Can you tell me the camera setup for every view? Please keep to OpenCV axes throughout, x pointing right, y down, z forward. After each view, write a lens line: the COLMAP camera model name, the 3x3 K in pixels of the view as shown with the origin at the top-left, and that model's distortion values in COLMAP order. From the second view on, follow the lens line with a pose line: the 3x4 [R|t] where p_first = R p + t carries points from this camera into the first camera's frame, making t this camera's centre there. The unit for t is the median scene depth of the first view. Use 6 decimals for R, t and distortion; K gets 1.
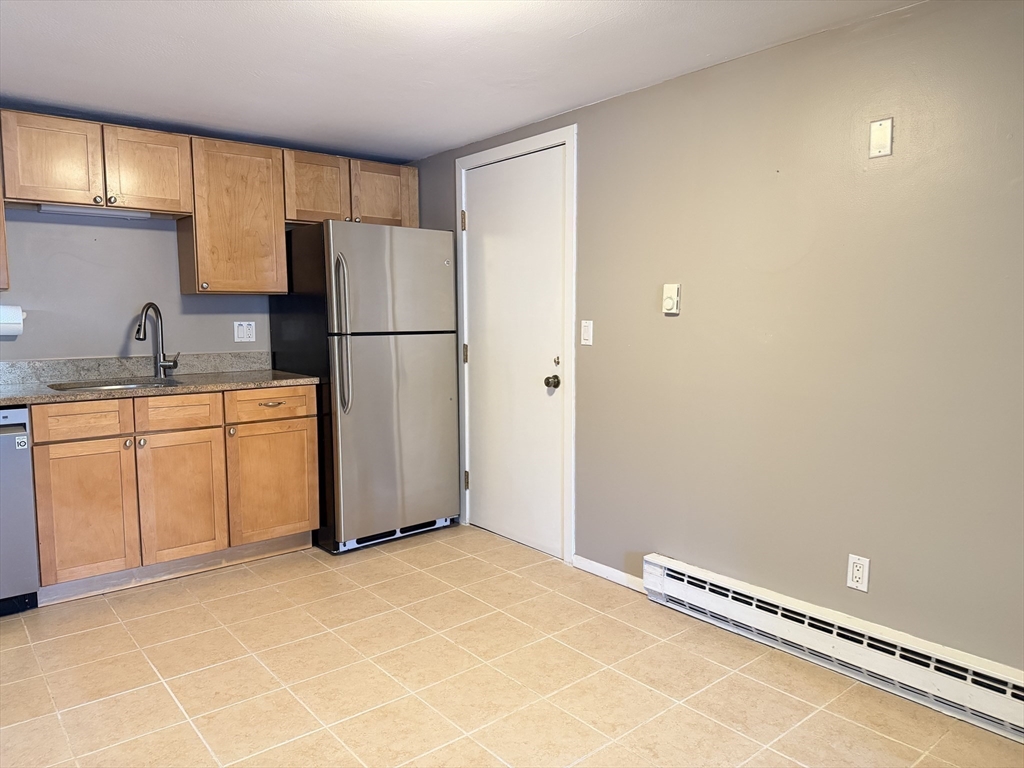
lens RADIAL K [[718.3, 0, 515.9], [0, 718.3, 386.4], [0, 0, 1]] dist [0.078035, -0.095128]
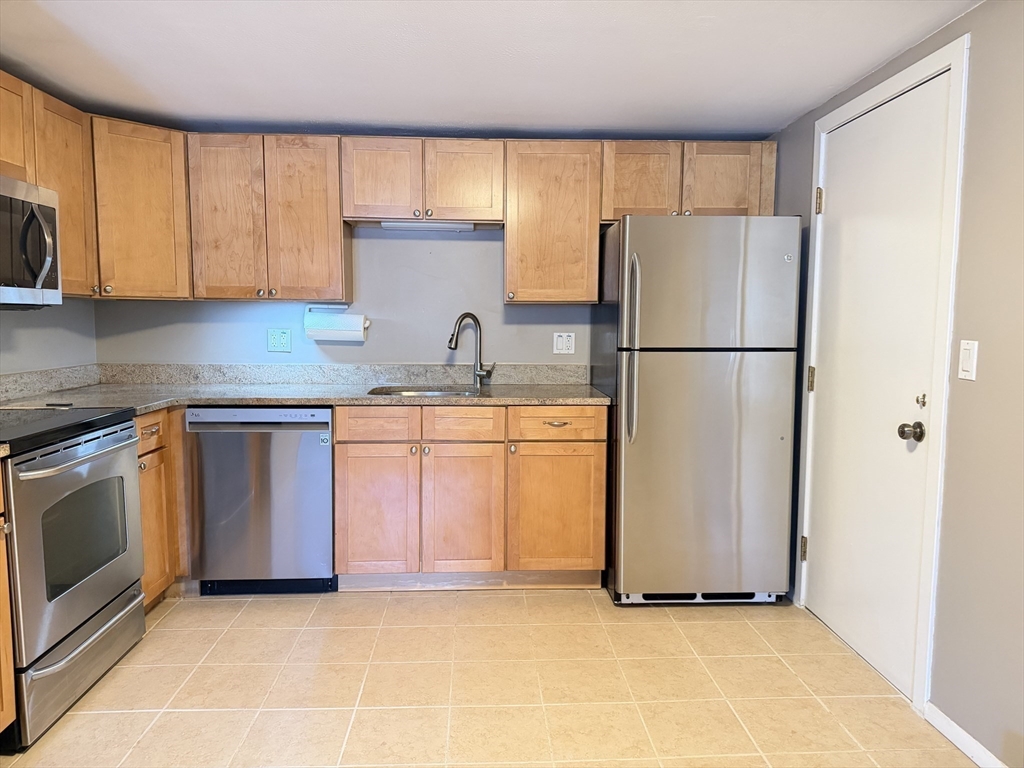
lens RADIAL K [[718.3, 0, 511.5], [0, 718.3, 386.3], [0, 0, 1]] dist [0.078035, -0.095128]
pose [[0.797159, 0.065001, -0.600261, 0.156423], [-0.072132, 0.997320, 0.012206, -0.029326], [0.599446, 0.033568, 0.799711, 0.243479]]
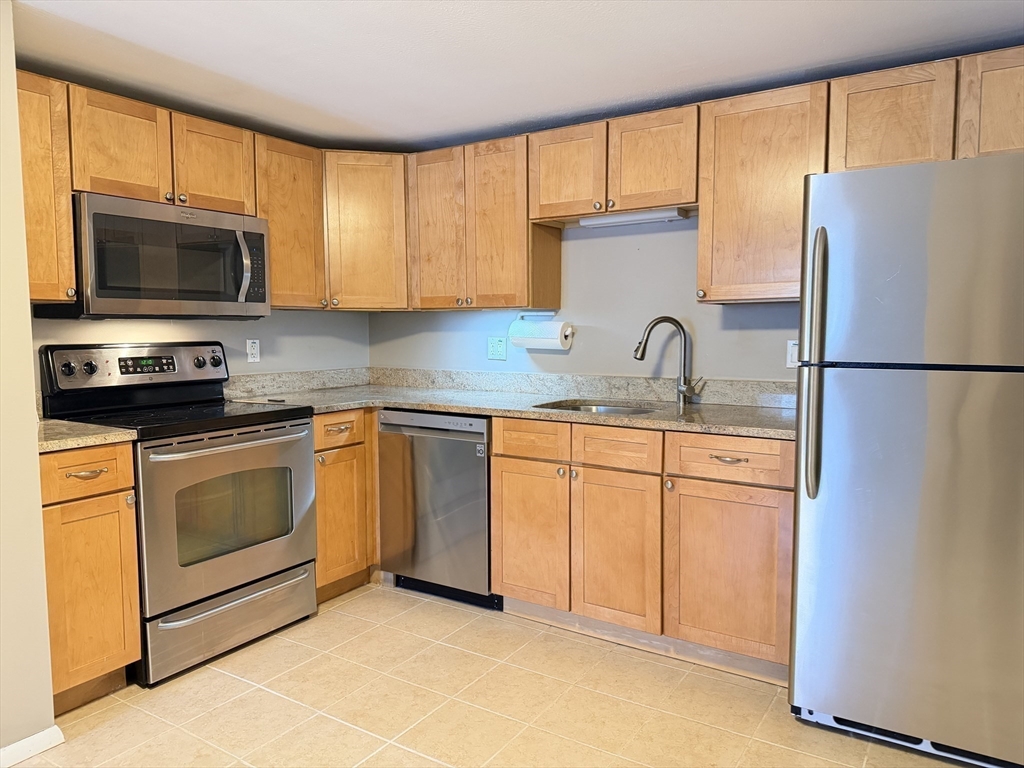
lens RADIAL K [[718.3, 0, 508.8], [0, 718.3, 381.8], [0, 0, 1]] dist [0.078035, -0.095128]
pose [[0.295061, 0.076216, -0.952434, 0.260247], [-0.098749, 0.993908, 0.048943, -0.063042], [0.950362, 0.079611, 0.300790, 0.586313]]
